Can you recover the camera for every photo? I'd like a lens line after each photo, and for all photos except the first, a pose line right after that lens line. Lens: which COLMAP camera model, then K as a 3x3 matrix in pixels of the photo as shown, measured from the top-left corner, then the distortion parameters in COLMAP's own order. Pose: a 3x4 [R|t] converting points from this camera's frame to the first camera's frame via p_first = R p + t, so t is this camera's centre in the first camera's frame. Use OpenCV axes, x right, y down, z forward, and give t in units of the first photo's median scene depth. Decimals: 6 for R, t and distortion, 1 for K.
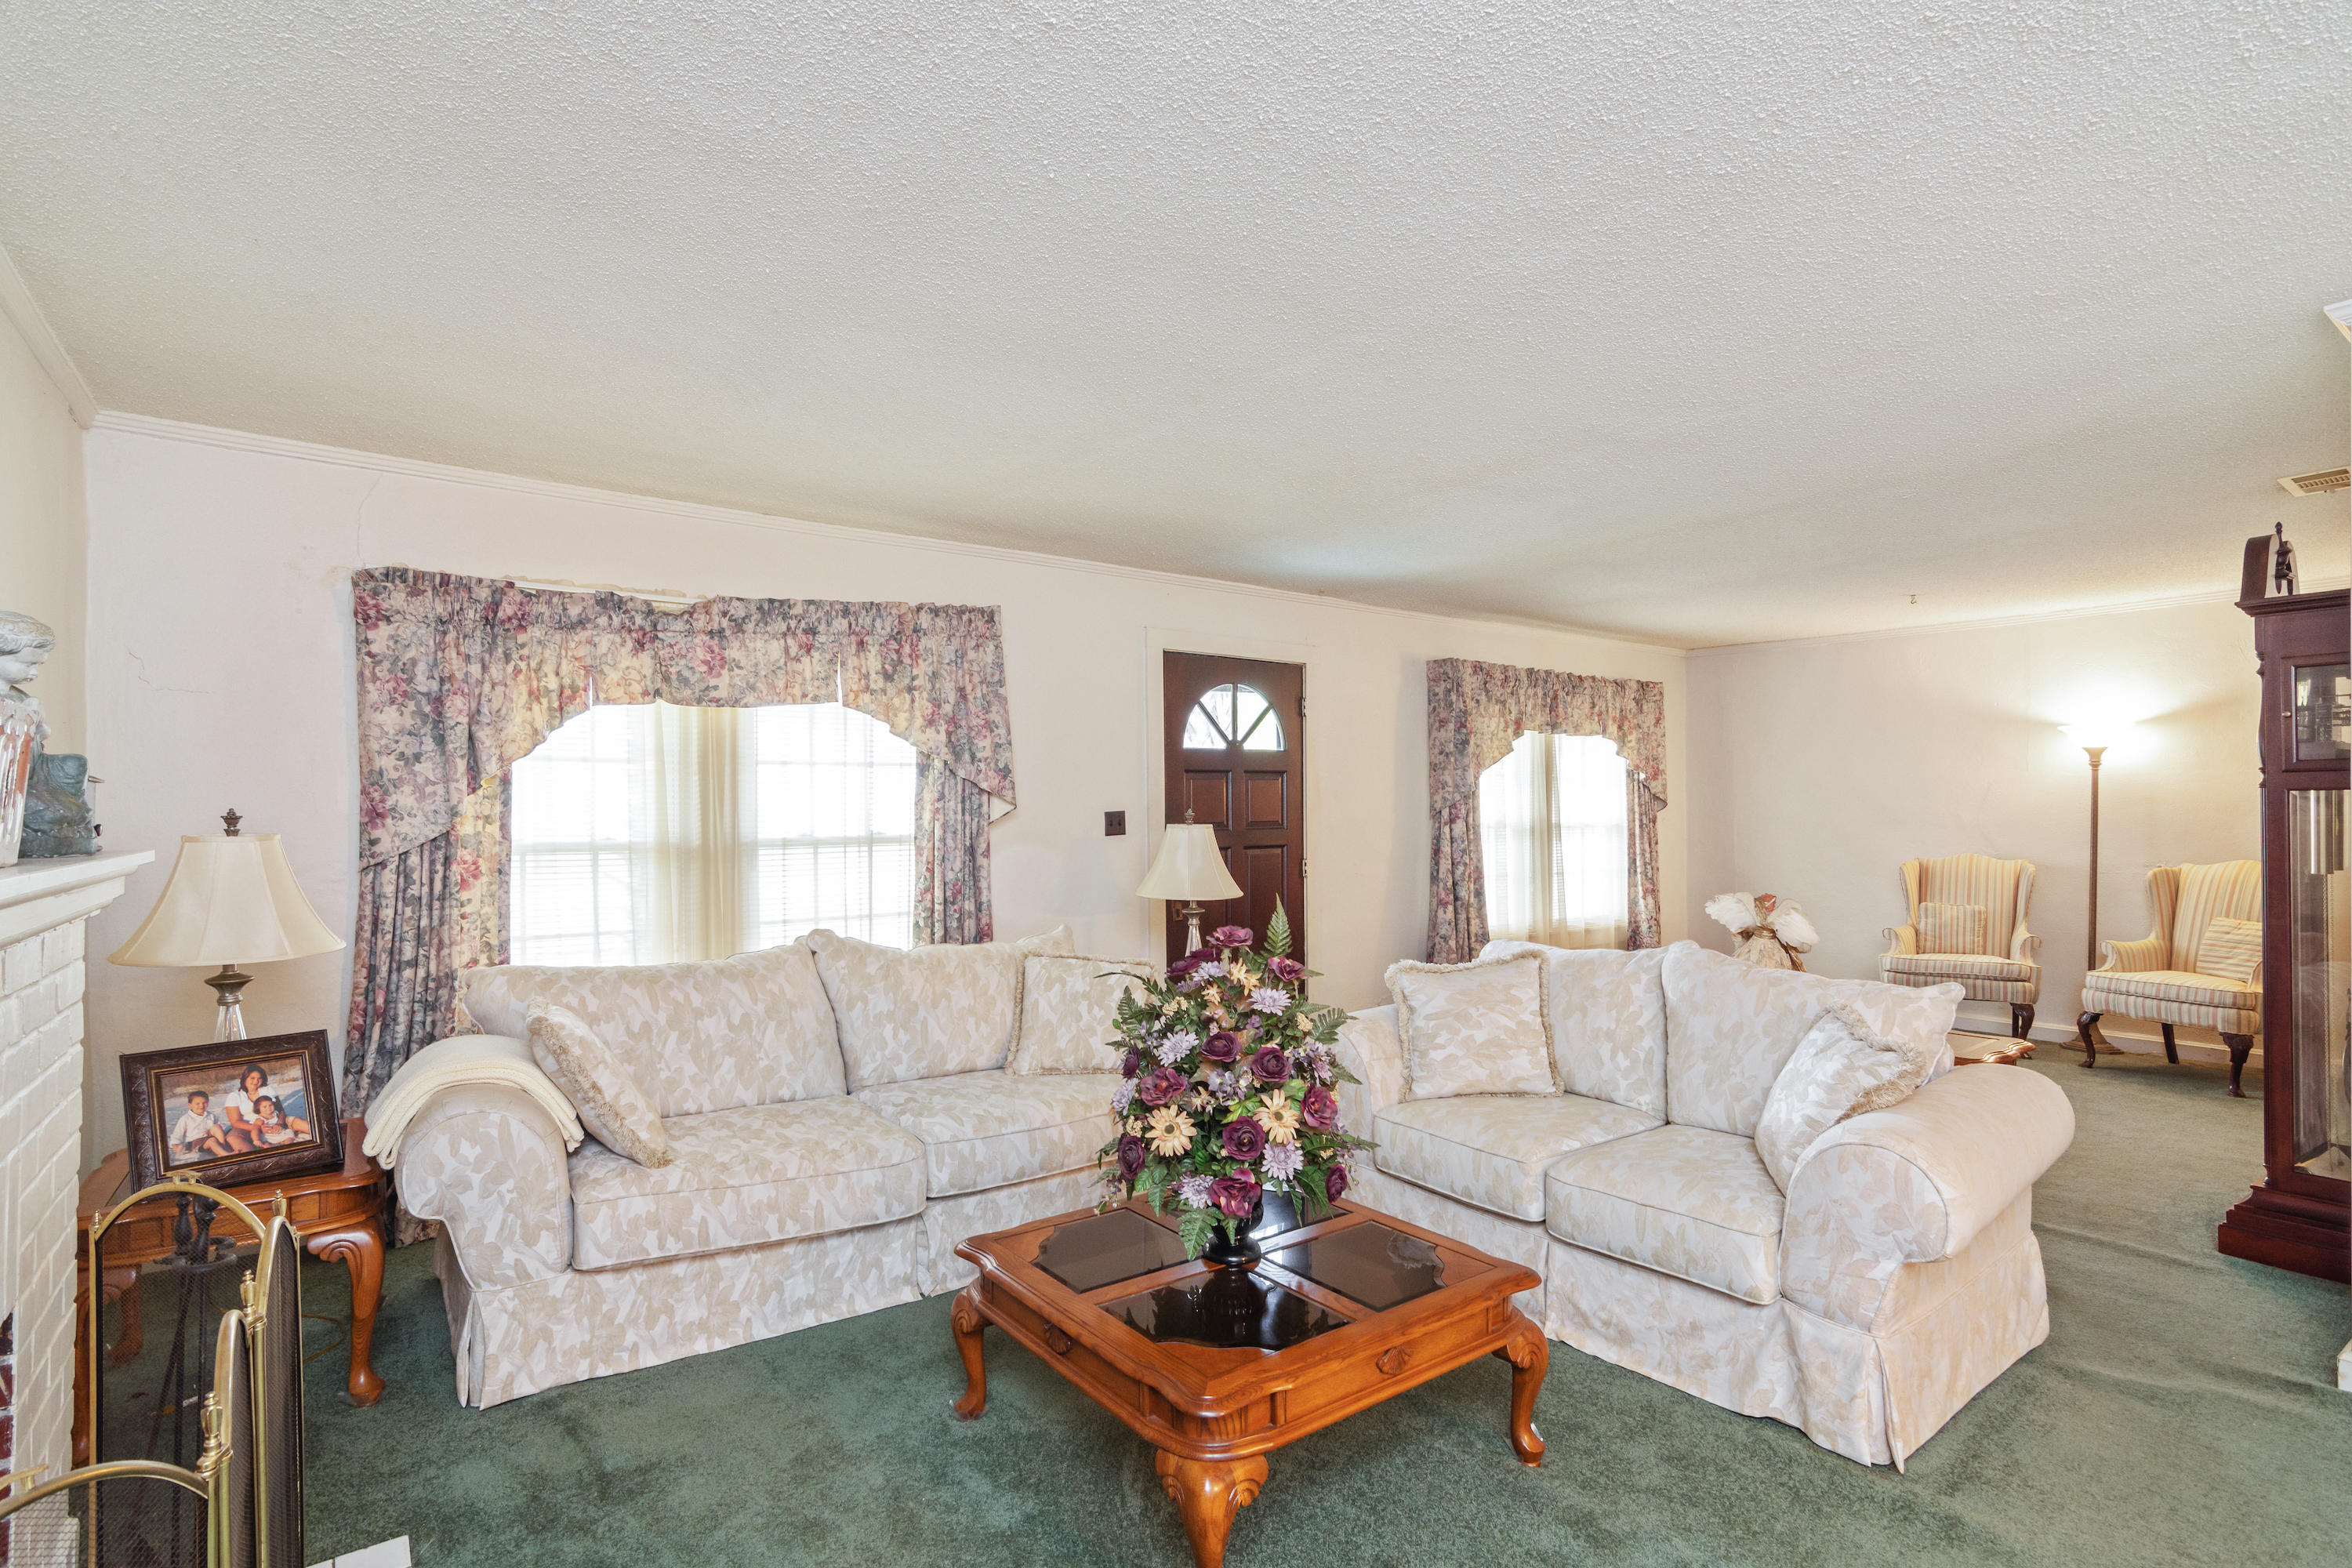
lens RADIAL K [[1132.1, 0, 1160.3], [0, 1132.1, 816.3], [0, 0, 1]] dist [-0.001838, -0.000667]
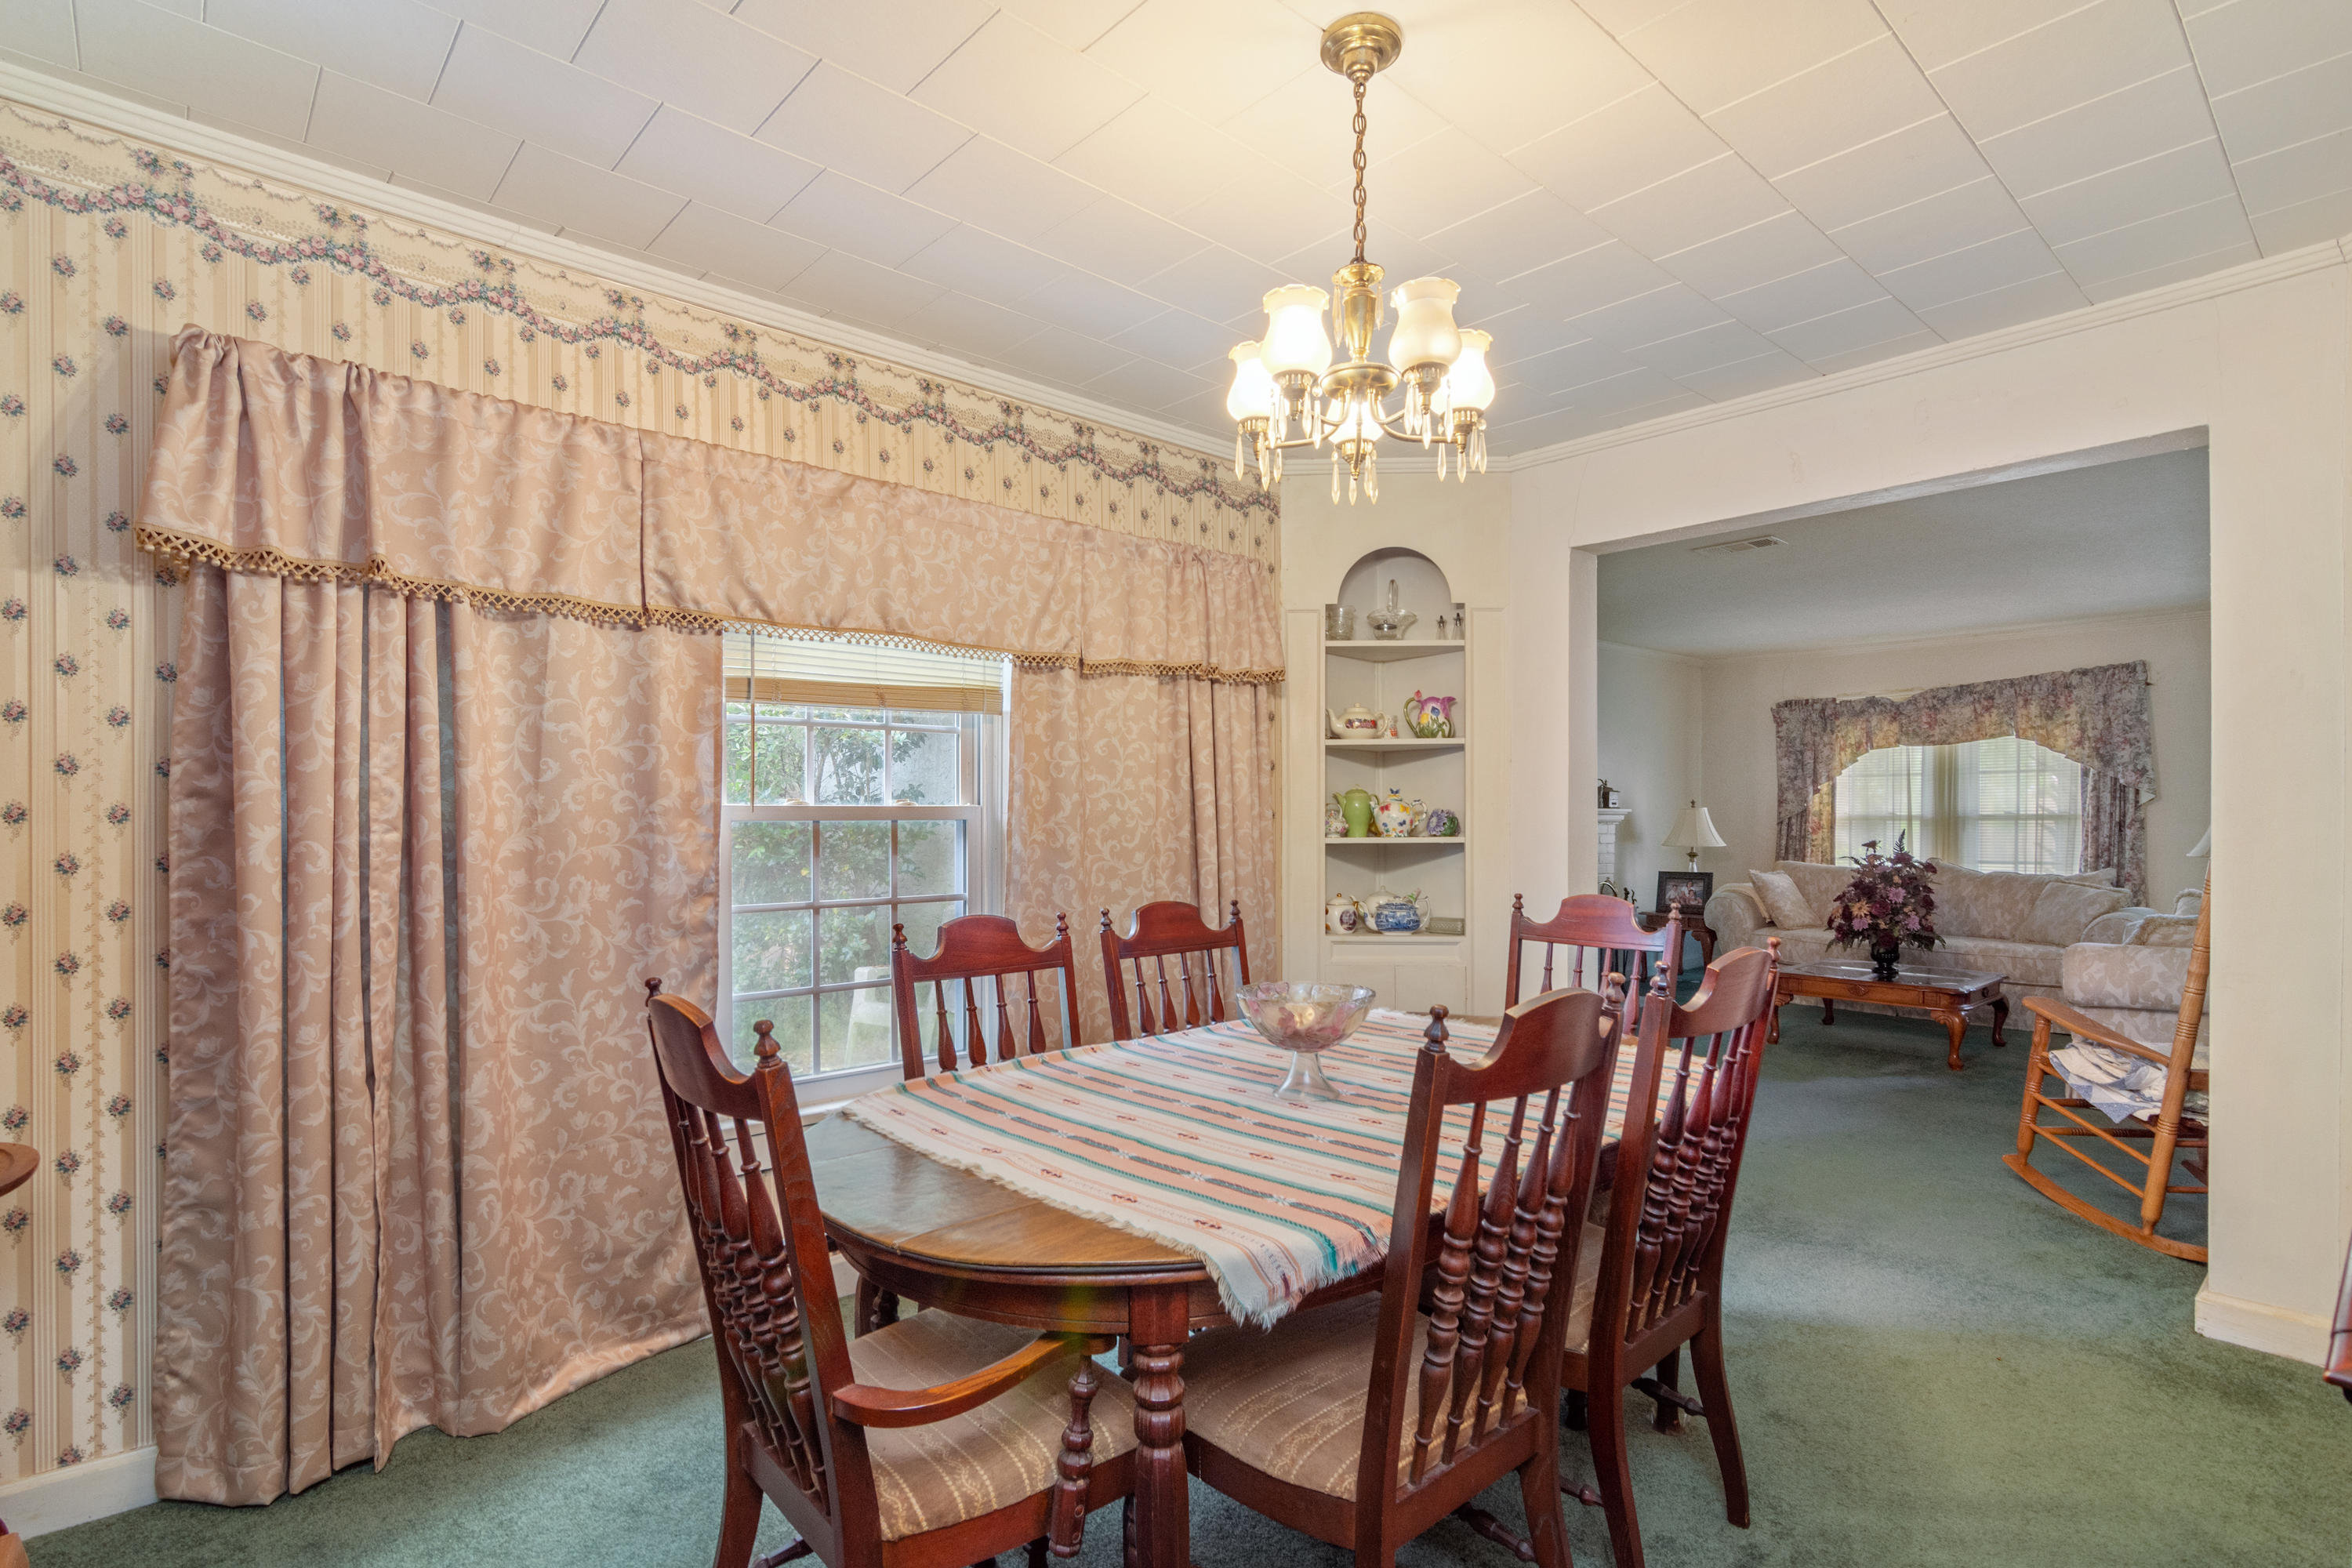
lens RADIAL K [[1132.1, 0, 1180.4], [0, 1132.1, 827.2], [0, 0, 1]] dist [-0.001838, -0.000667]
pose [[0.104835, 0.013403, -0.994399, 1.425229], [-0.003931, 0.999907, 0.013063, 0.023310], [0.994482, 0.002540, 0.104878, -0.490715]]
